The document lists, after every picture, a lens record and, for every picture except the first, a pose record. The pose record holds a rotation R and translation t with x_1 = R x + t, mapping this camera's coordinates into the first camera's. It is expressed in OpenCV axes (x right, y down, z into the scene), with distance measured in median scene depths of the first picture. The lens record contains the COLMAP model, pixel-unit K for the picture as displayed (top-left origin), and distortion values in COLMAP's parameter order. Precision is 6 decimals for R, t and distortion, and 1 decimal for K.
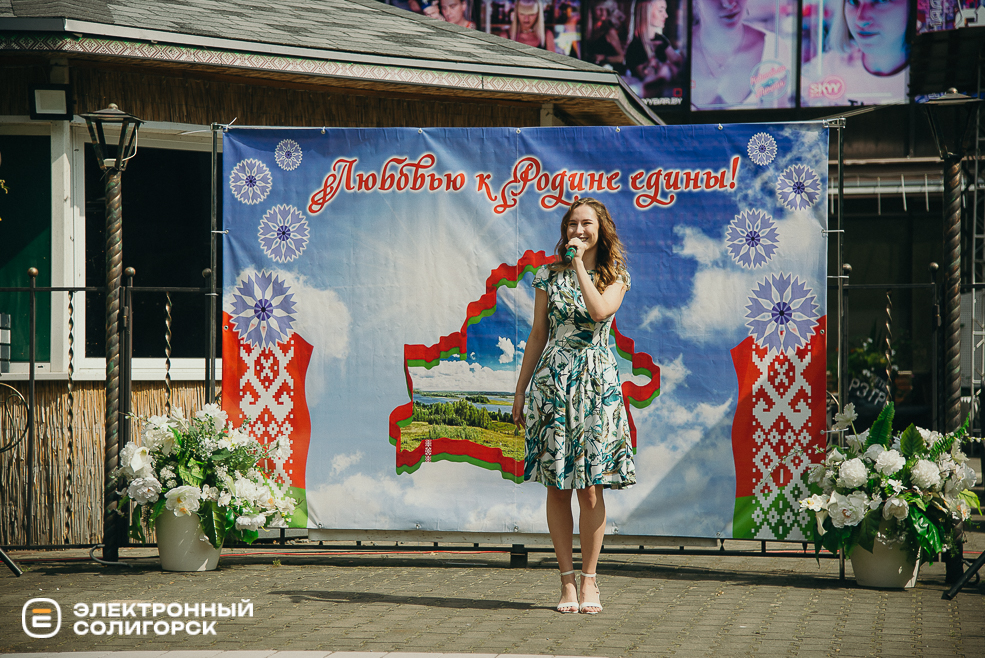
lens RADIAL K [[2444.5, 0, 491.9], [0, 2444.5, 328.3], [0, 0, 1]] dist [0.605786, 0.000000]
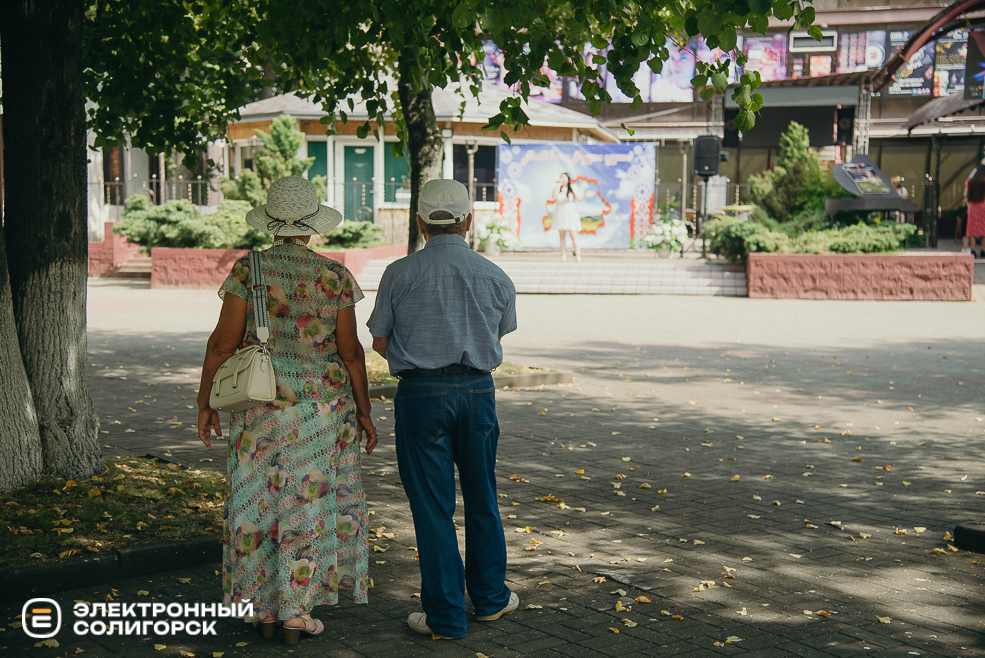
lens RADIAL K [[1451.3, 0, 491.6], [0, 1451.3, 330.9], [0, 0, 1]] dist [0.143119, 0.000000]
pose [[0.999878, 0.004997, 0.014814, -0.158369], [-0.006427, 0.995152, 0.098140, -0.011836], [-0.014252, -0.098223, 0.995062, -1.348904]]
